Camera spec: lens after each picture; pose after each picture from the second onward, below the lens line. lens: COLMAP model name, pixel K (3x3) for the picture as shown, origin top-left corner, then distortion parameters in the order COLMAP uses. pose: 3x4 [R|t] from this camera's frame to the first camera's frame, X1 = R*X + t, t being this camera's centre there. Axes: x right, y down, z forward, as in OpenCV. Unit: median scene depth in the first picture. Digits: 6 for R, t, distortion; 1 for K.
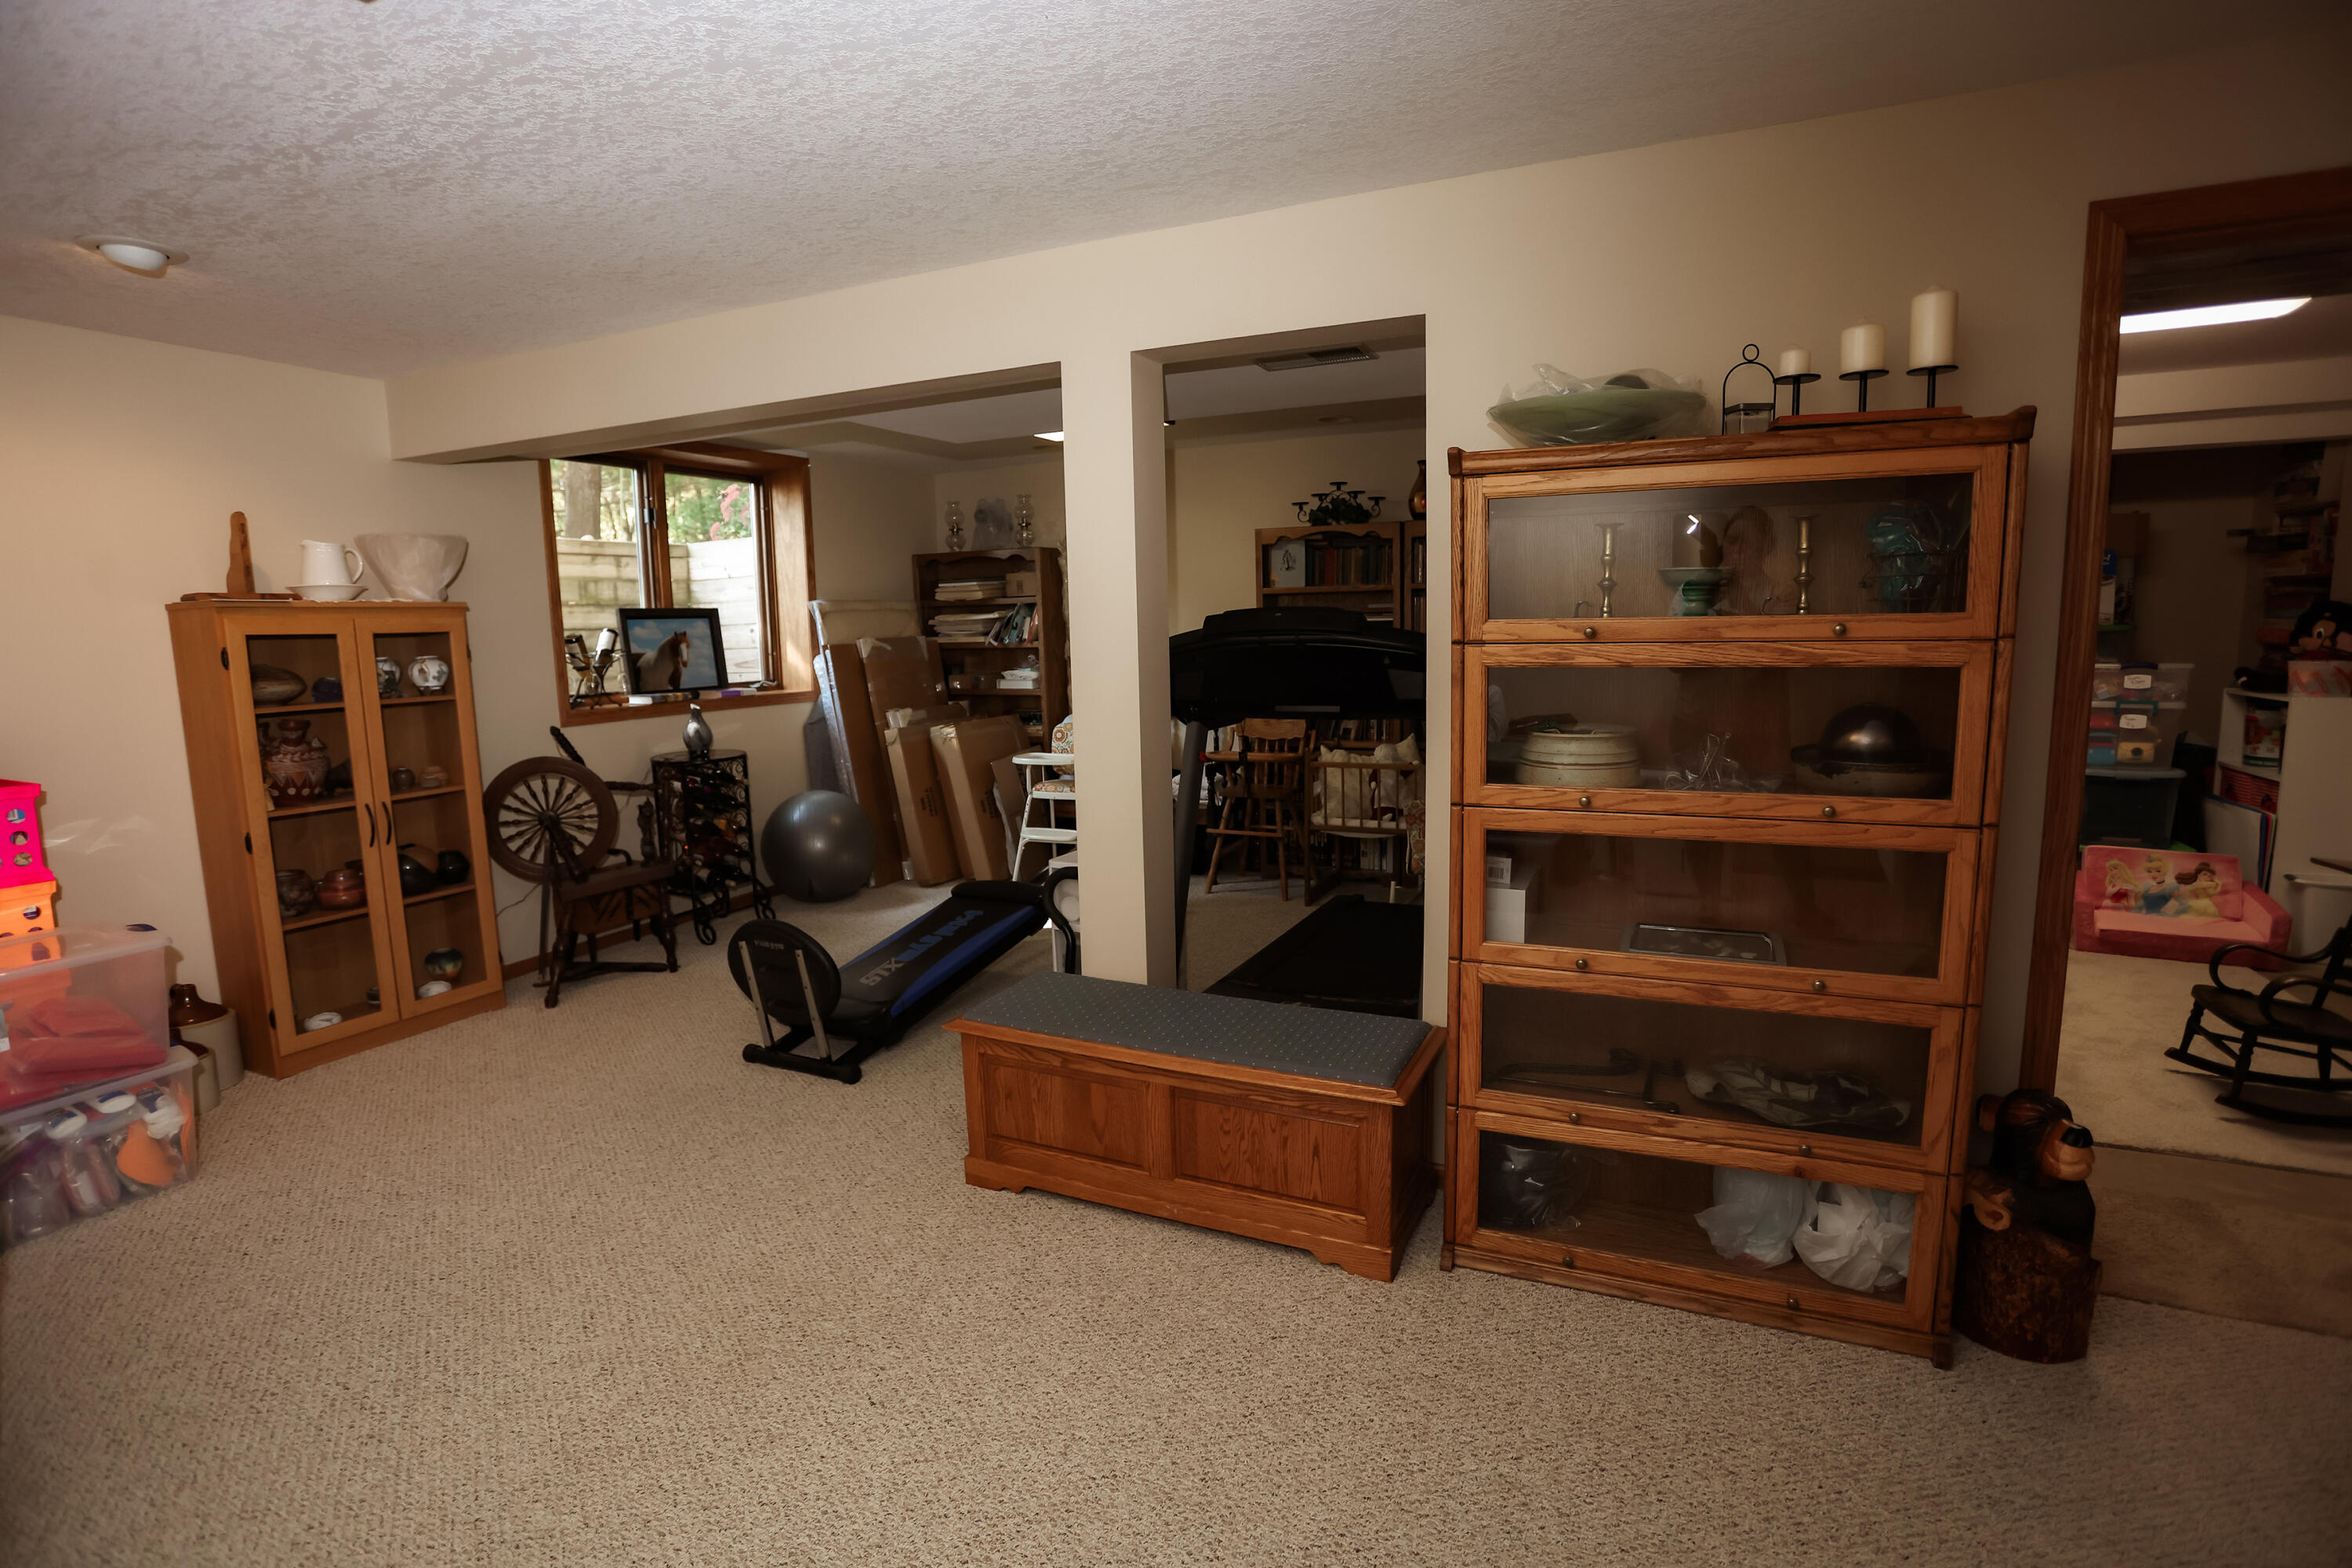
lens RADIAL K [[1133.1, 0, 1176.0], [0, 1133.1, 784.0], [0, 0, 1]] dist [-0.074513, 0.032480]
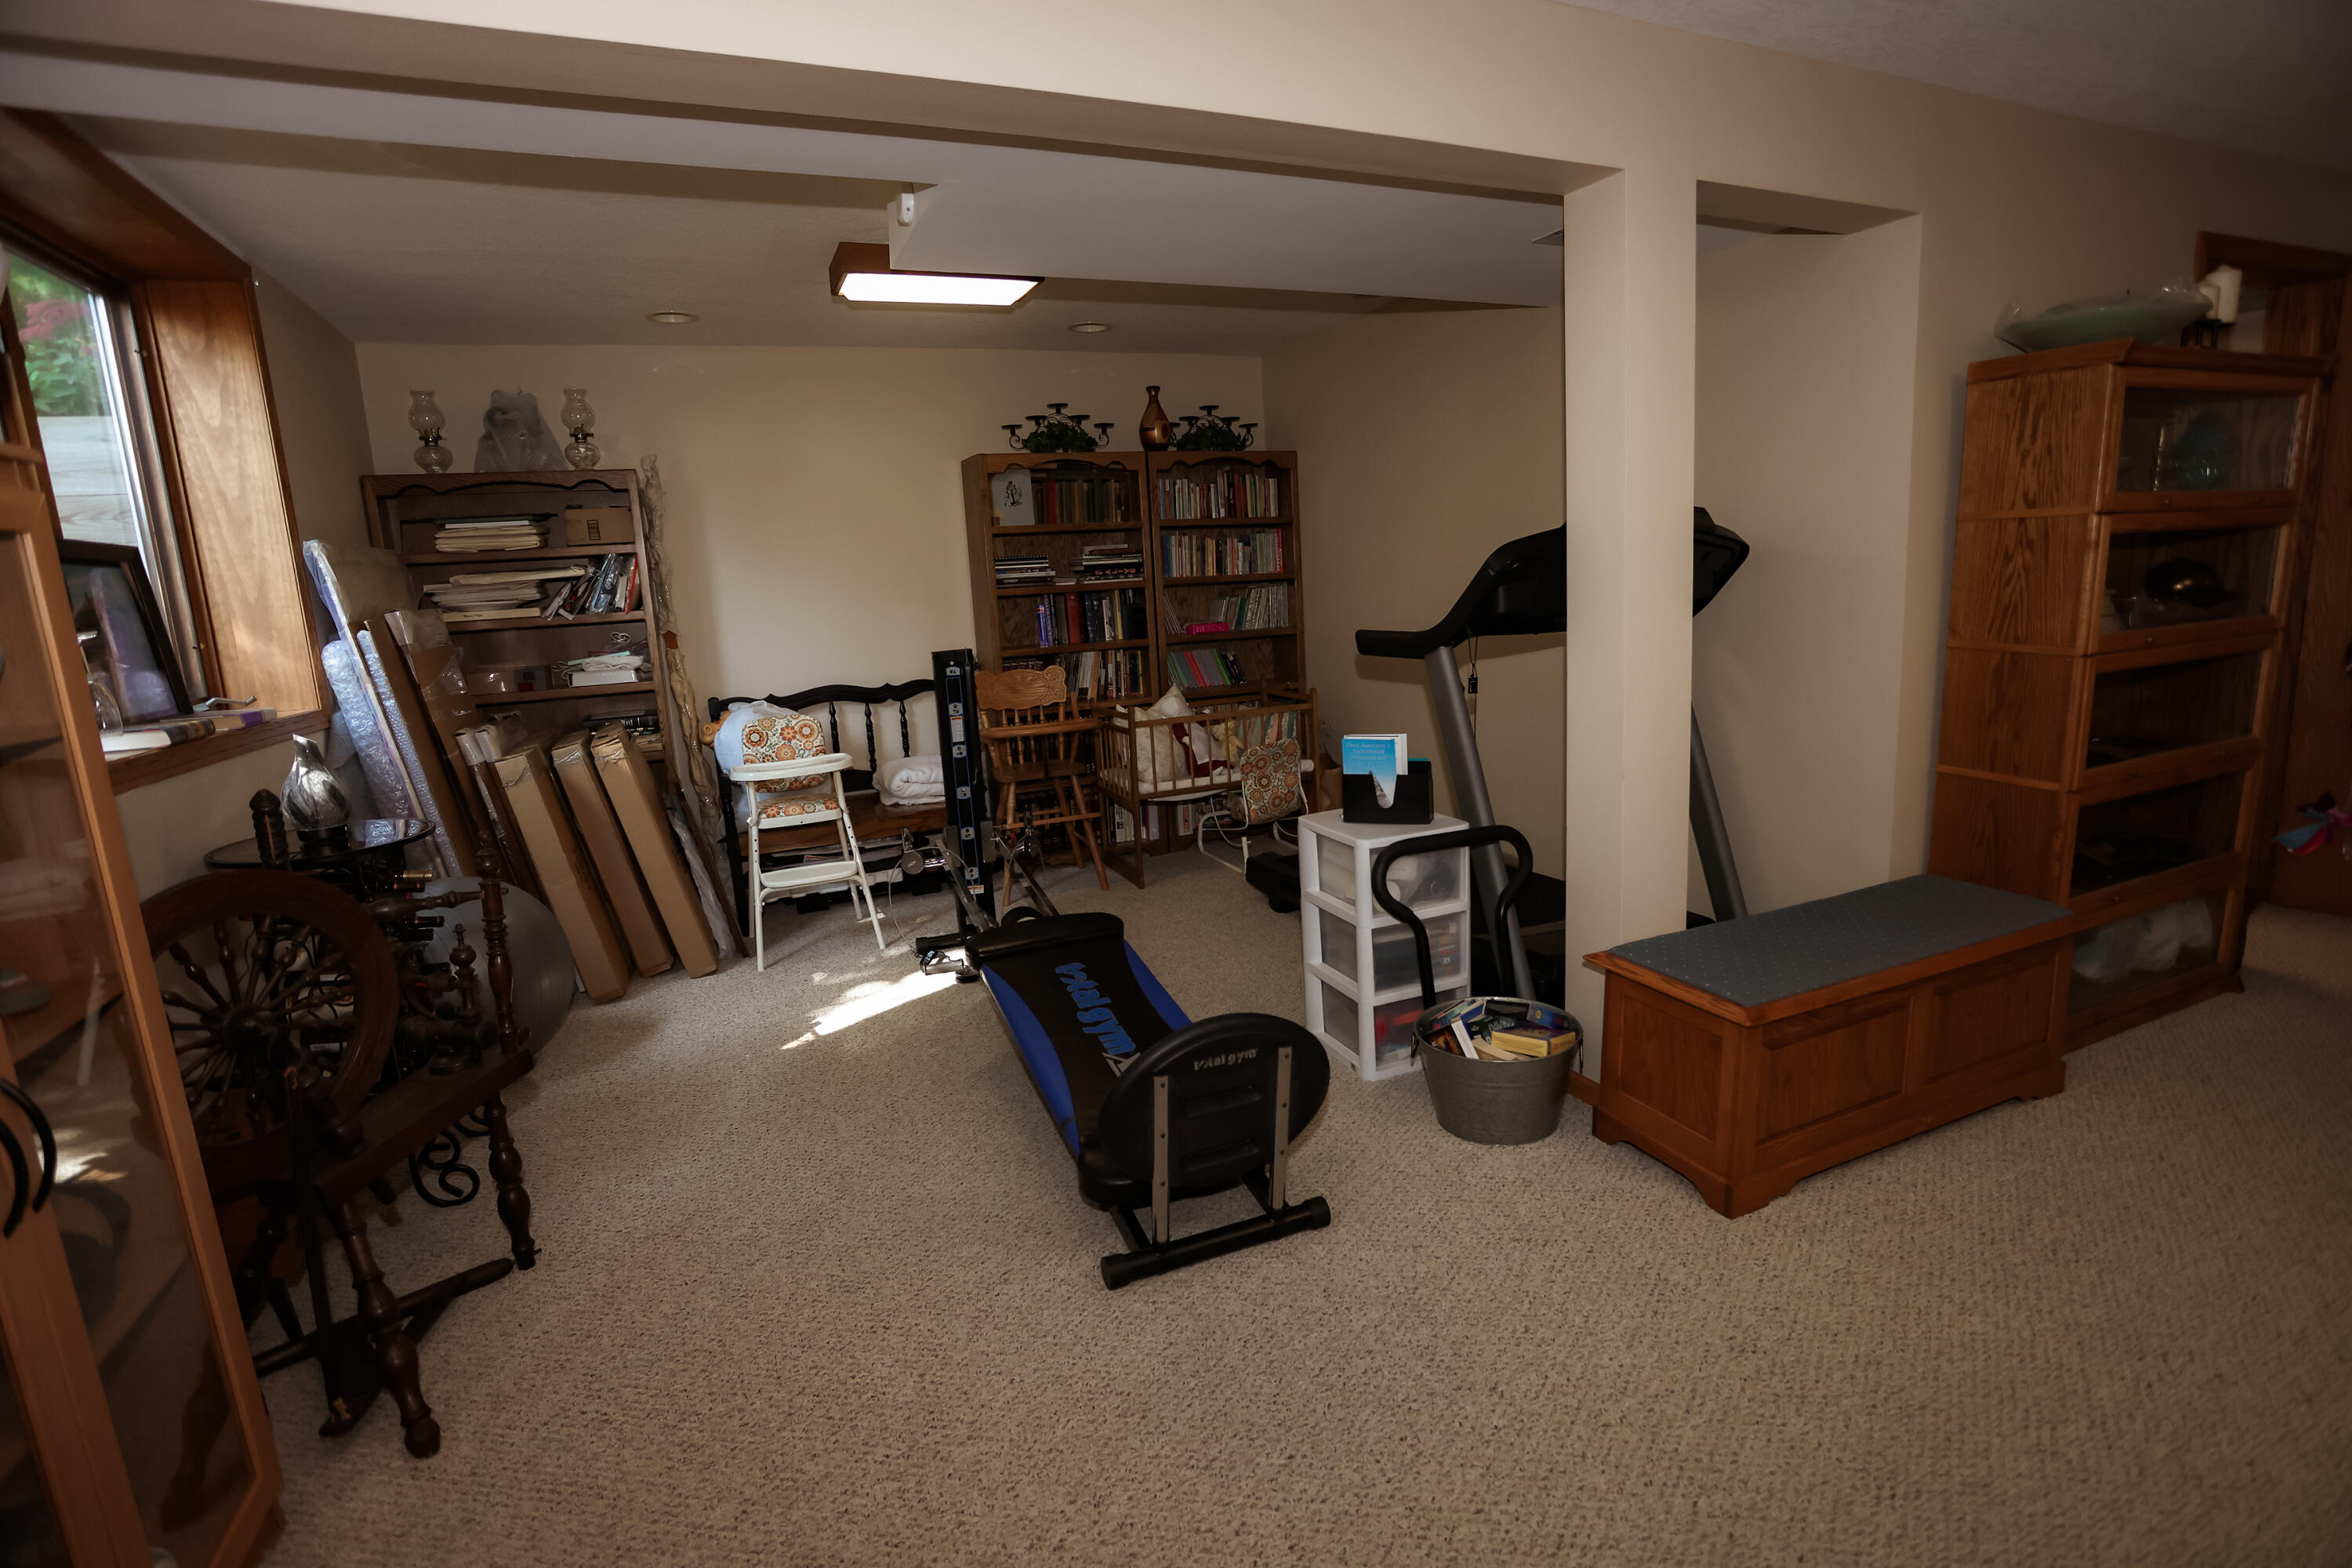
lens RADIAL K [[1133.1, 0, 1176.0], [0, 1133.1, 784.0], [0, 0, 1]] dist [-0.074513, 0.032480]
pose [[0.661163, -0.147013, 0.735698, -0.450738], [0.145569, 0.987115, 0.066432, -0.023020], [-0.735985, 0.063172, 0.674044, 0.352194]]
